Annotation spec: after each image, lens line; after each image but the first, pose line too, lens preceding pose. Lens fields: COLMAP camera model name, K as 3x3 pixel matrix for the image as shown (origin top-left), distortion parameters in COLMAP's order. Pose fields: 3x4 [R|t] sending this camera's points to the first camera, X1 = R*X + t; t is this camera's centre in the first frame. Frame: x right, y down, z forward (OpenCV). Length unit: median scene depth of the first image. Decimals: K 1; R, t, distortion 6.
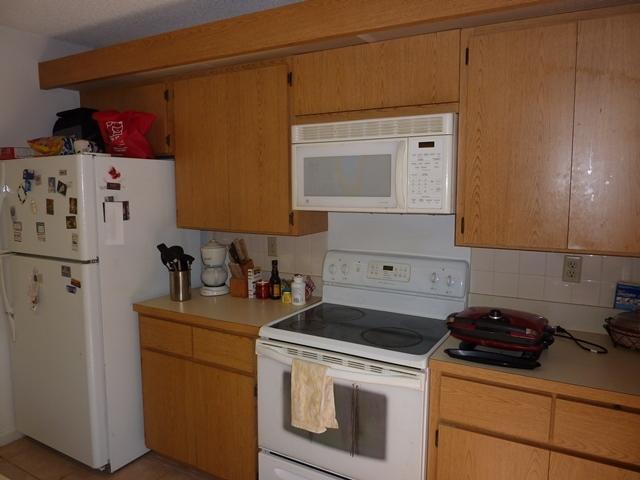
lens RADIAL K [[474.1, 0, 320.0], [0, 474.1, 240.0], [0, 0, 1]] dist [-0.030383, 0.002755]
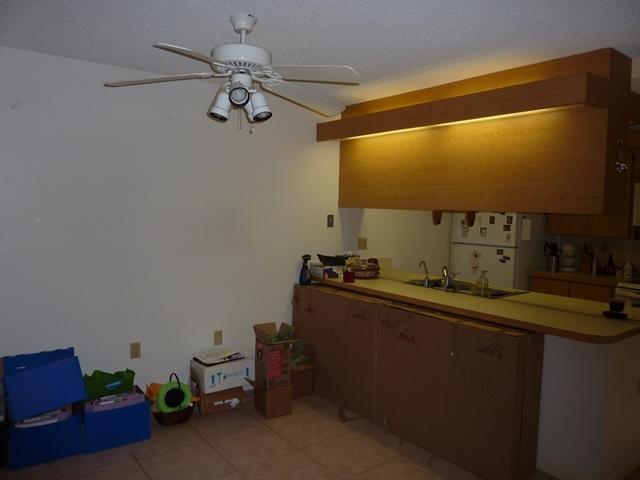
lens RADIAL K [[474.1, 0, 320.0], [0, 474.1, 240.0], [0, 0, 1]] dist [-0.030383, 0.002755]
pose [[0.923487, 0.045864, -0.380879, -0.475584], [-0.062542, 0.997544, -0.031521, 0.126197], [0.378498, 0.052930, 0.924088, -1.171350]]
